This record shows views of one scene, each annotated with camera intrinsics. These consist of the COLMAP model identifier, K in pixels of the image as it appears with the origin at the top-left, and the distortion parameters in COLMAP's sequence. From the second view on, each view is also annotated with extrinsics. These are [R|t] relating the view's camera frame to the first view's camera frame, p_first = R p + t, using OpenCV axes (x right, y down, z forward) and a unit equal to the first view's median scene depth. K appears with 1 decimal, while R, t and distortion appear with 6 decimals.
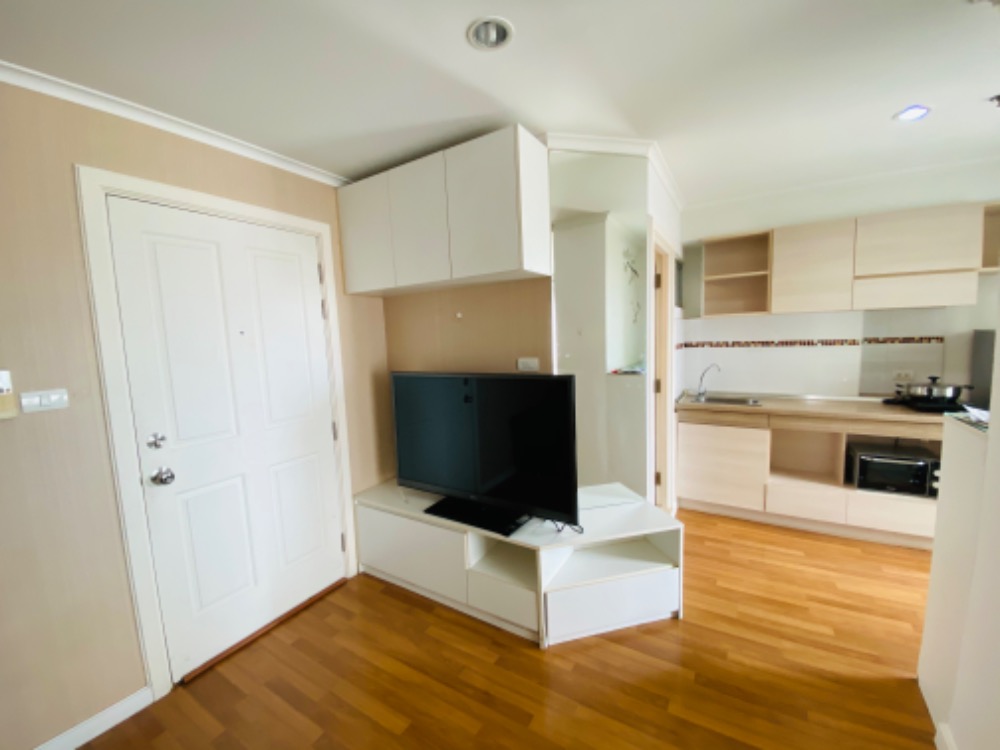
lens RADIAL K [[404.9, 0, 500.0], [0, 404.9, 375.0], [0, 0, 1]] dist [-0.013032, -0.000540]
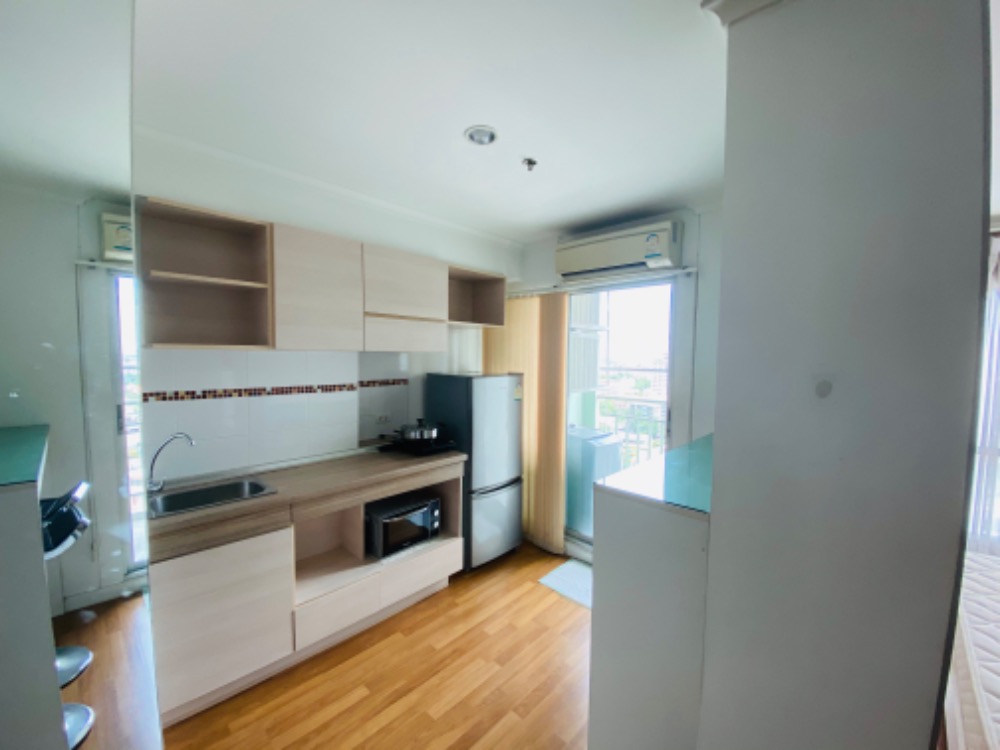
lens RADIAL K [[404.9, 0, 500.0], [0, 404.9, 375.0], [0, 0, 1]] dist [-0.013032, -0.000540]
pose [[0.225413, -0.008359, 0.974227, 0.102355], [0.076368, 0.997038, -0.009115, -0.075237], [-0.971266, 0.076455, 0.225384, 0.488266]]
